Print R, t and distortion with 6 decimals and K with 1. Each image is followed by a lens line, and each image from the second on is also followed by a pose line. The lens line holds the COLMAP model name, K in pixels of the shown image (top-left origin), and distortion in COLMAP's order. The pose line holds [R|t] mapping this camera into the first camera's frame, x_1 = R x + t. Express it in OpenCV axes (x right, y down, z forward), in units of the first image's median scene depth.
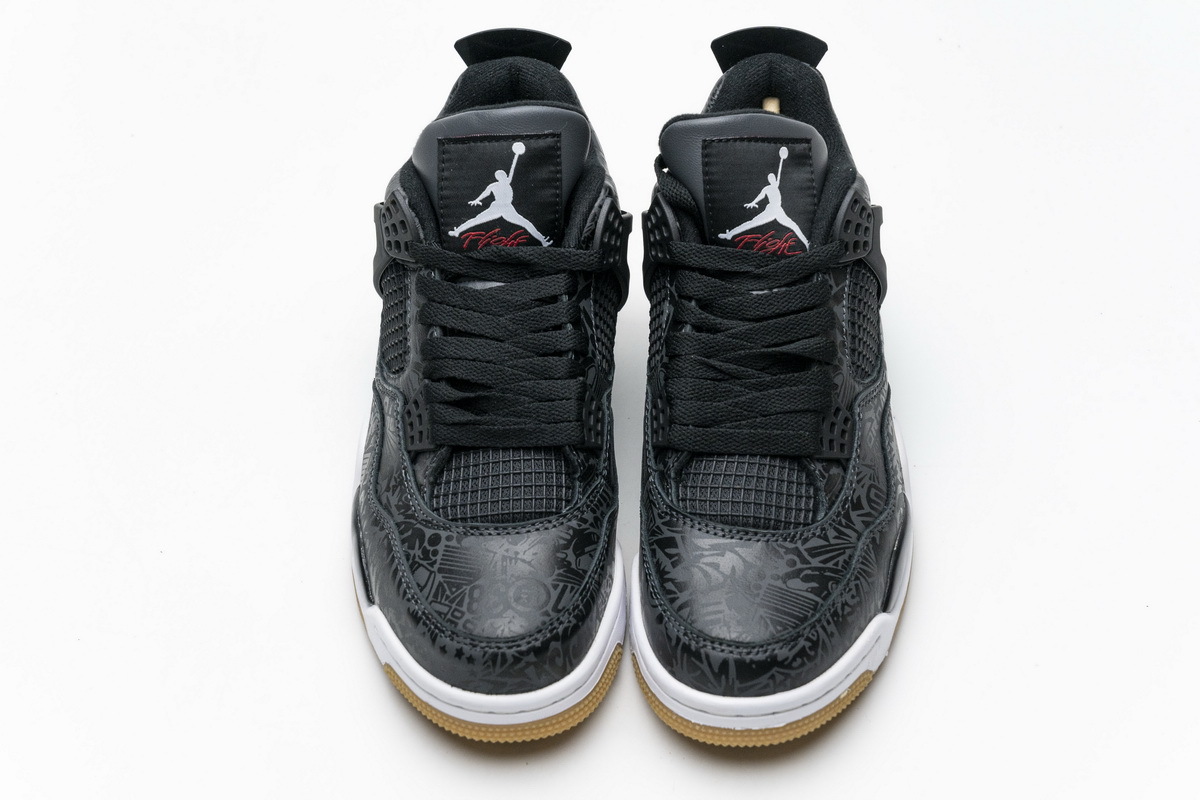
lens RADIAL K [[2310.5, 0, 602.9], [0, 2310.5, 396.5], [0, 0, 1]] dist [0.004139, 0.000000]
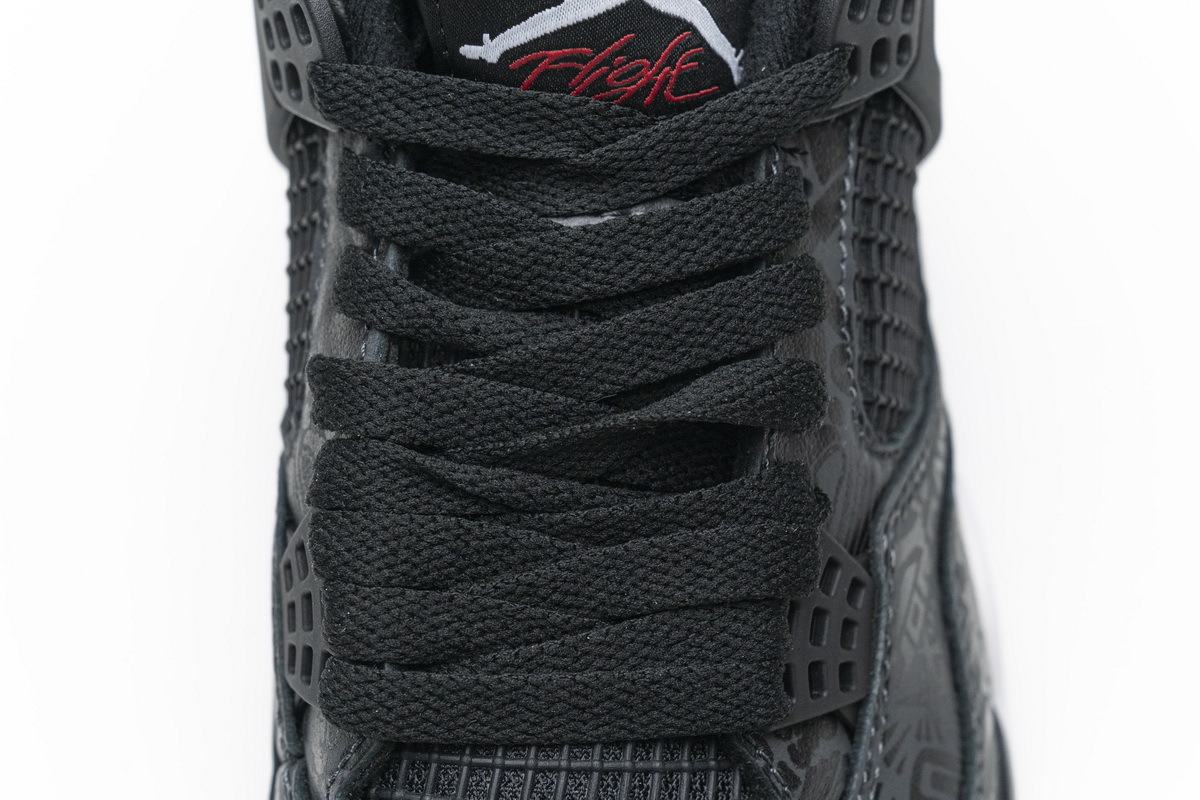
lens RADIAL K [[2310.5, 0, 593.6], [0, 2310.5, 410.8], [0, 0, 1]] dist [0.004139, 0.000000]
pose [[0.997509, -0.032793, 0.062448, 0.046617], [0.018522, 0.976064, 0.216694, -0.089359], [-0.068059, -0.214998, 0.974240, 0.675510]]
